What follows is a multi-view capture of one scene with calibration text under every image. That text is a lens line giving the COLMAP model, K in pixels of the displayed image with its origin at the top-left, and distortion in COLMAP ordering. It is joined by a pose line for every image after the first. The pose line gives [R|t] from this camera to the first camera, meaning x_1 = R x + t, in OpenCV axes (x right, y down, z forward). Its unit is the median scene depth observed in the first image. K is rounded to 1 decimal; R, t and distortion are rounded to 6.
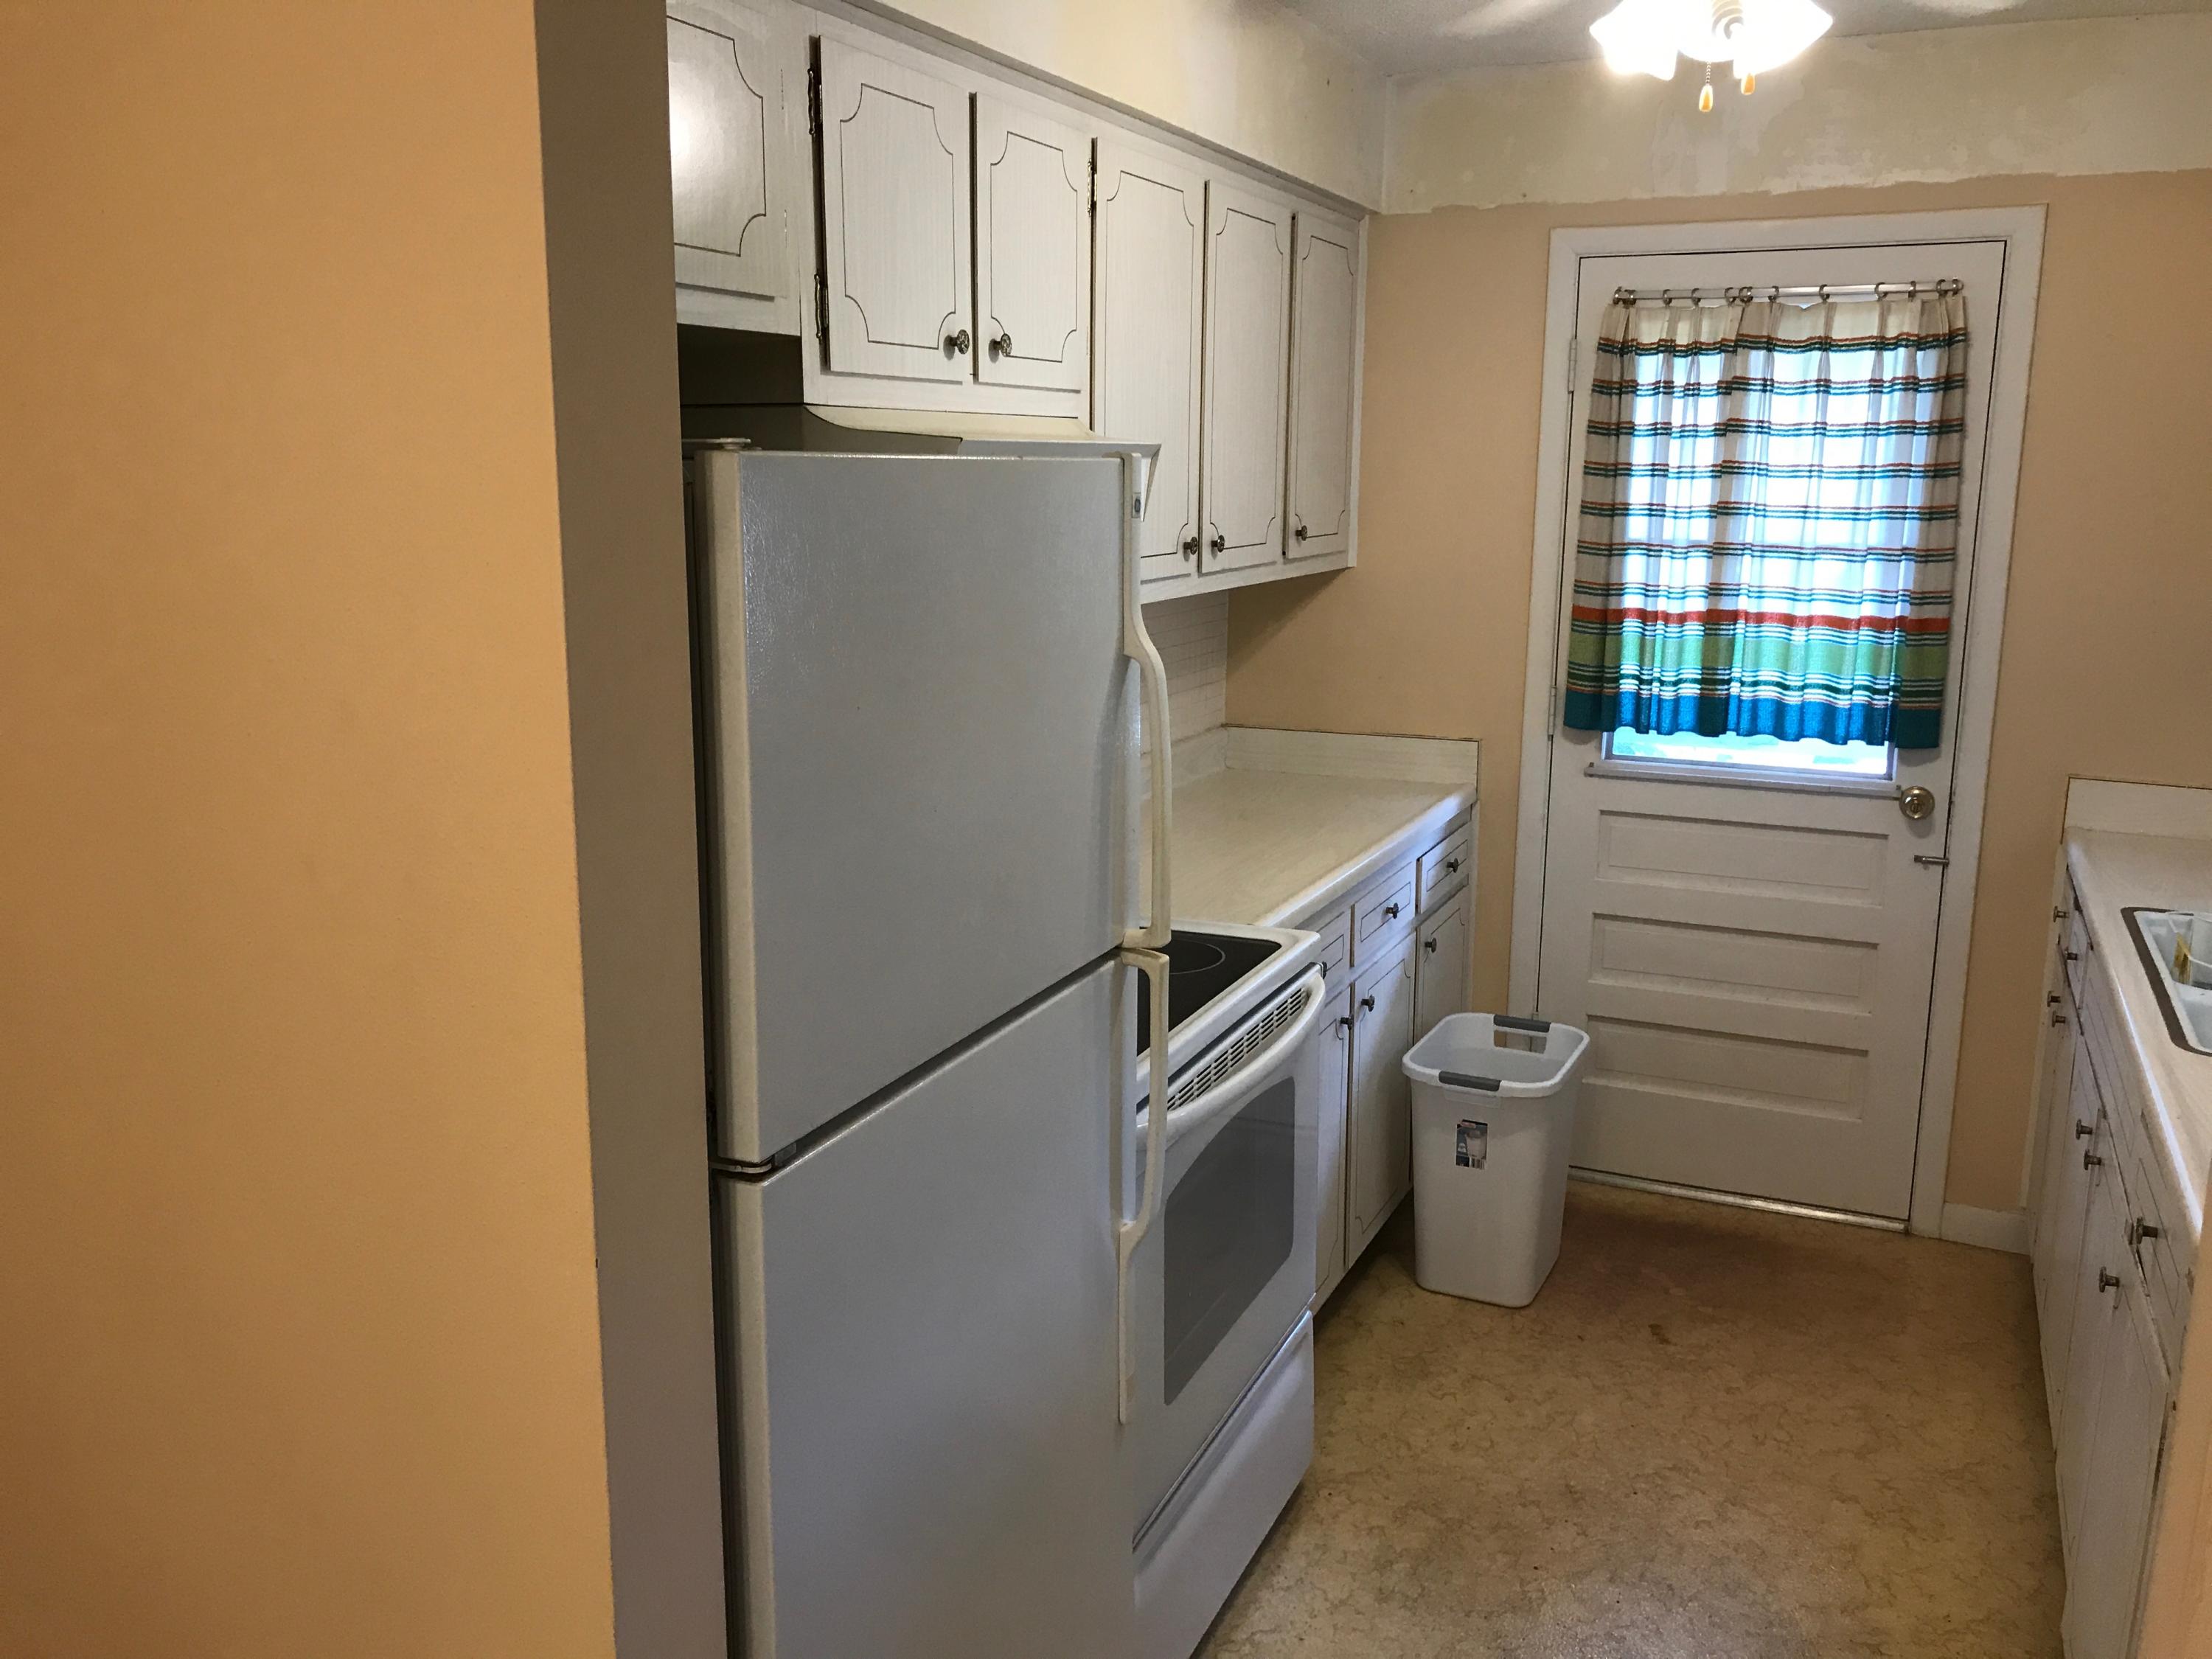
lens RADIAL K [[1812.1, 0, 1102.4], [0, 1812.1, 814.1], [0, 0, 1]] dist [-0.005217, 0.007994]
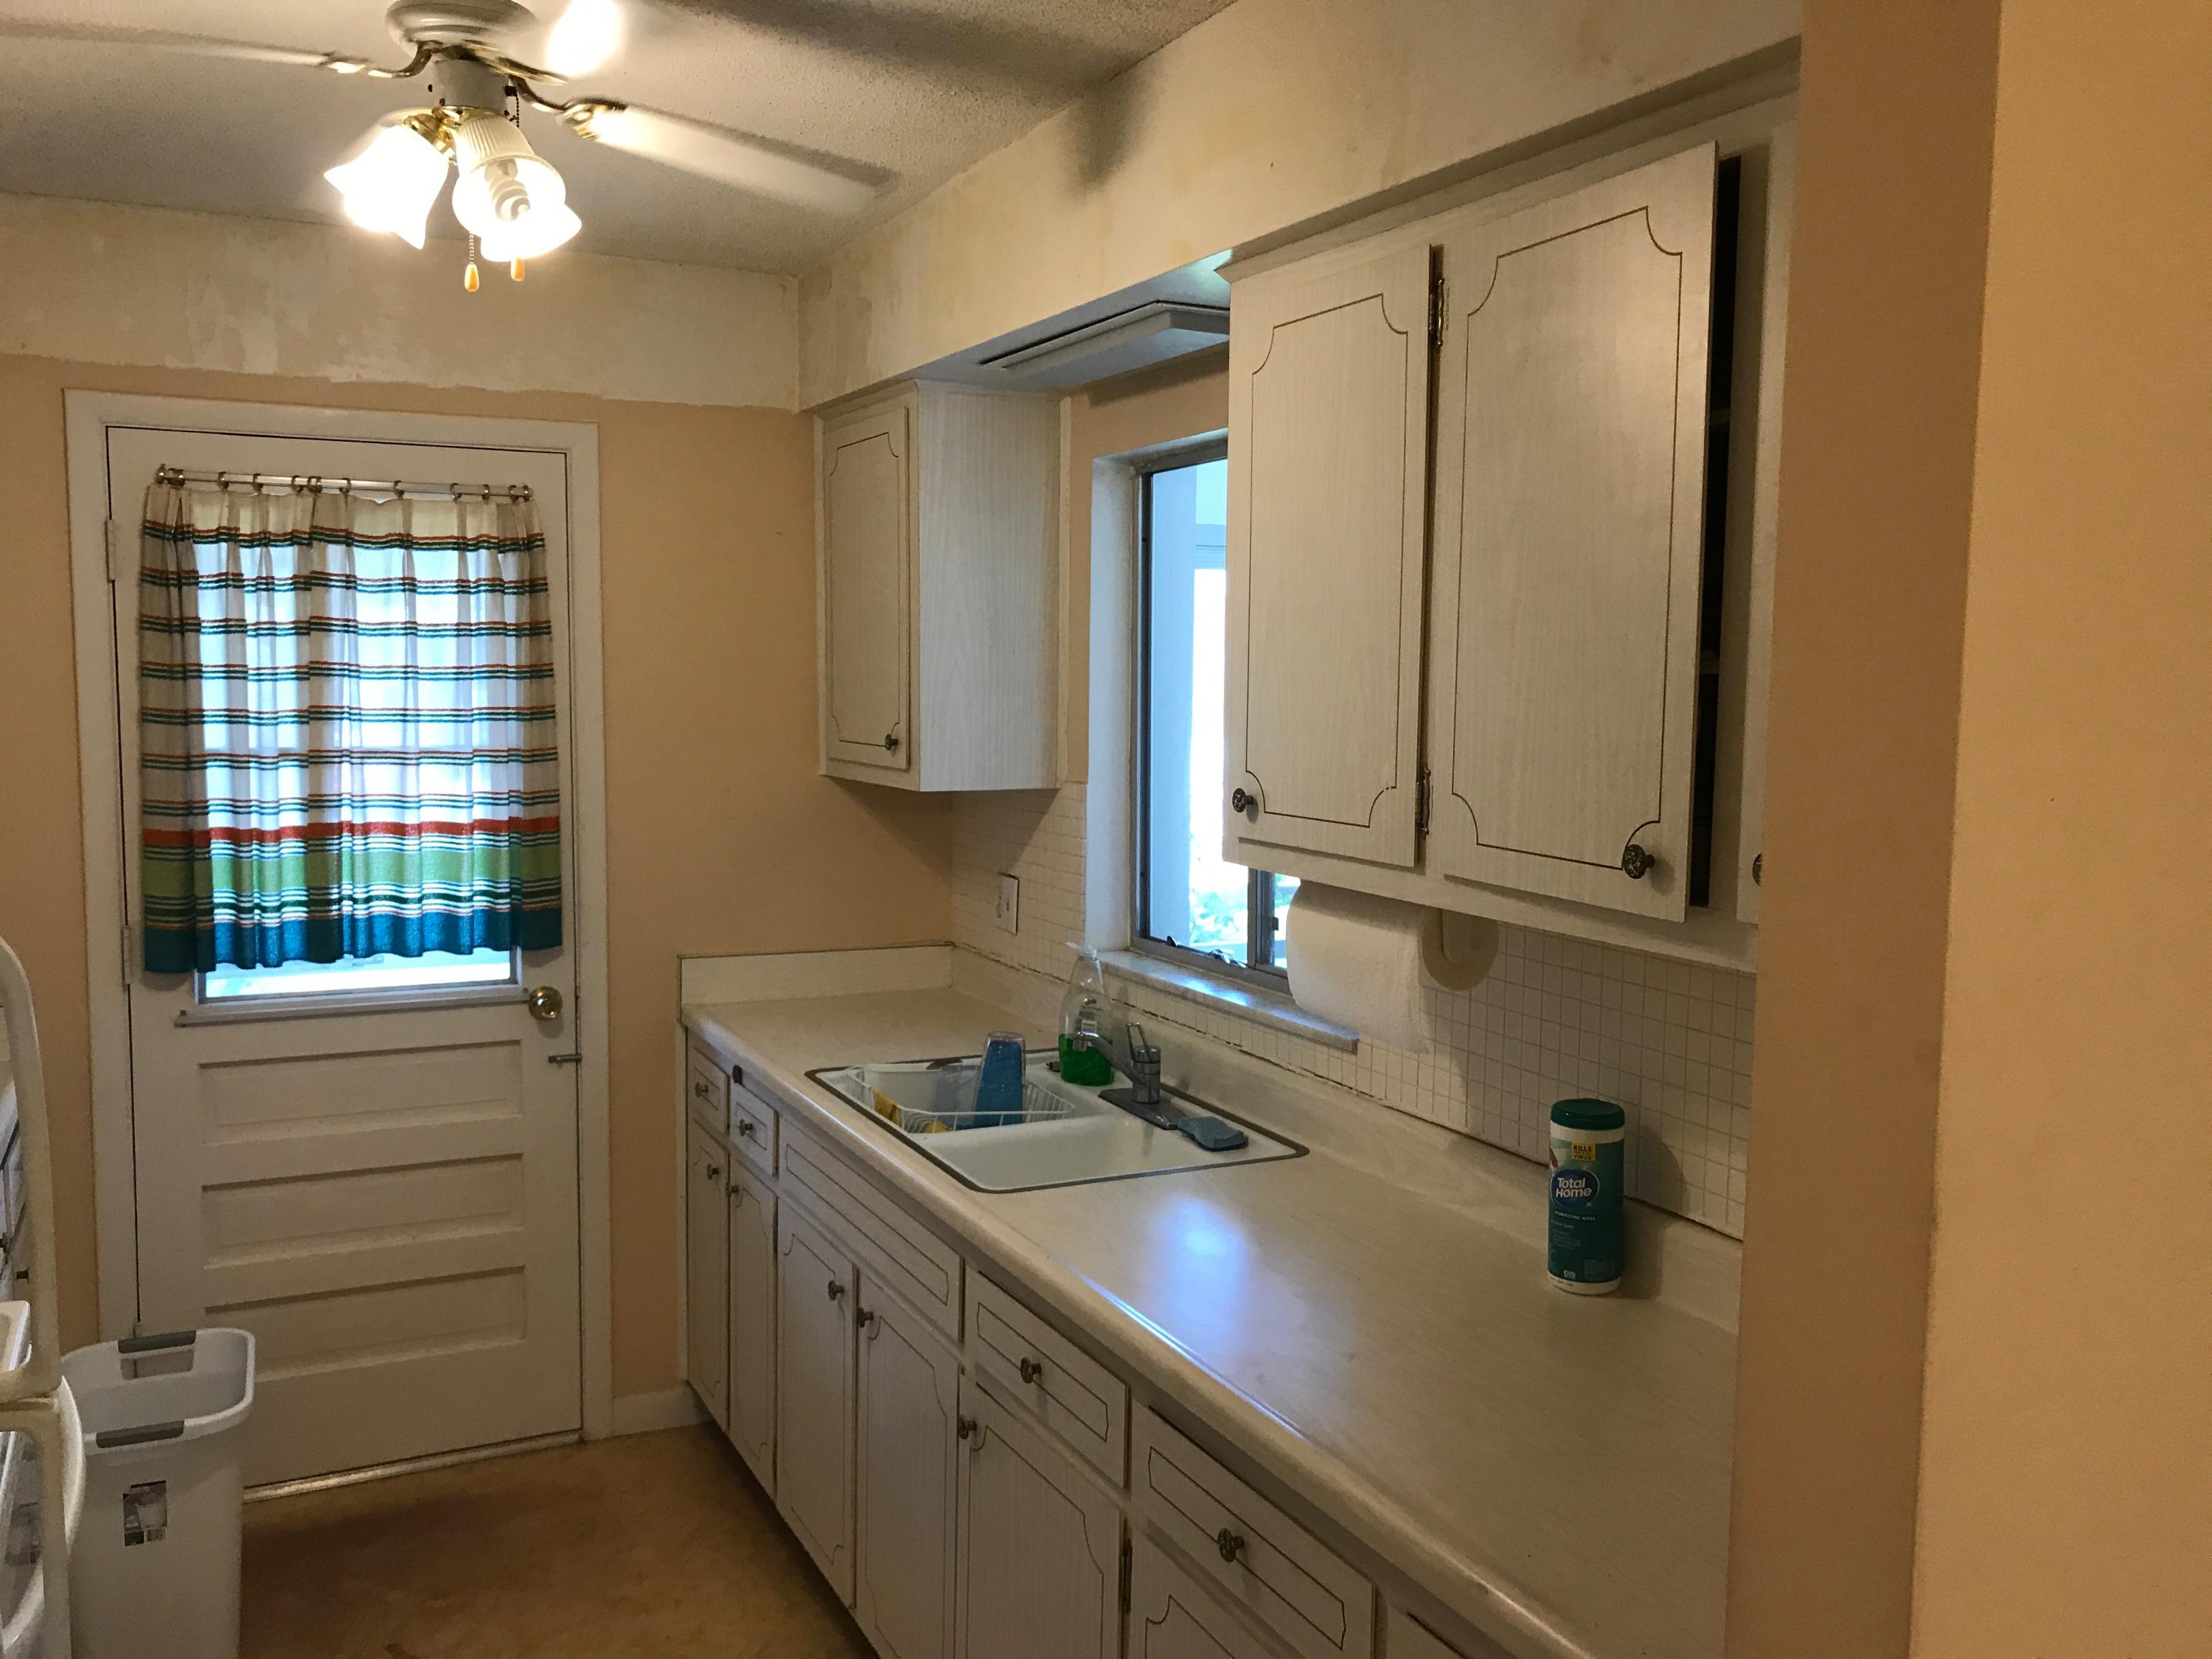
lens RADIAL K [[1812.1, 0, 1102.4], [0, 1812.1, 814.1], [0, 0, 1]] dist [-0.005217, 0.007994]
pose [[0.632818, -0.063962, 0.771654, -0.113086], [0.143682, 0.988974, -0.035855, -0.028956], [-0.760852, 0.133563, 0.635031, 0.127204]]
